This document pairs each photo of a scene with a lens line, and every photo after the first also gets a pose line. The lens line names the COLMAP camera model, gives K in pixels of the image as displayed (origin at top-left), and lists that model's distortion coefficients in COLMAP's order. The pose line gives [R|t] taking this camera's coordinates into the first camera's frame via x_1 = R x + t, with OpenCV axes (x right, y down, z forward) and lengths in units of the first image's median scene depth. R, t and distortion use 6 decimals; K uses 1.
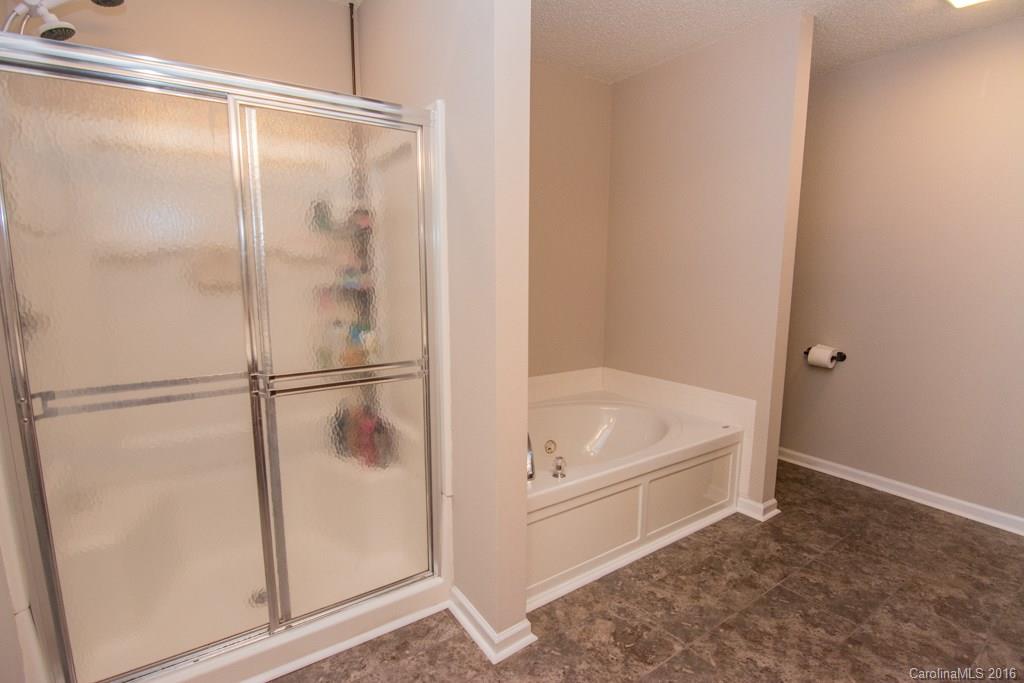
lens RADIAL K [[494.9, 0, 516.6], [0, 494.9, 342.0], [0, 0, 1]] dist [-0.015255, -0.005293]
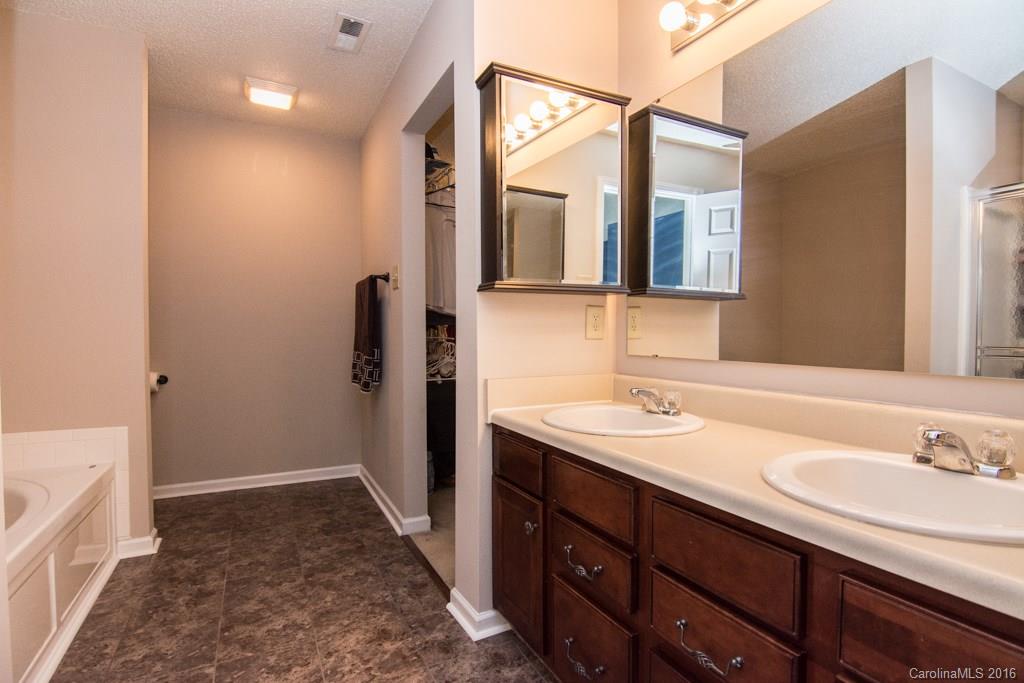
lens RADIAL K [[494.9, 0, 512.5], [0, 494.9, 342.2], [0, 0, 1]] dist [-0.015255, -0.005293]
pose [[0.135486, -0.025593, 0.990449, -0.380124], [0.144328, 0.989513, 0.005826, 0.078394], [-0.980211, 0.142161, 0.137759, 0.193896]]
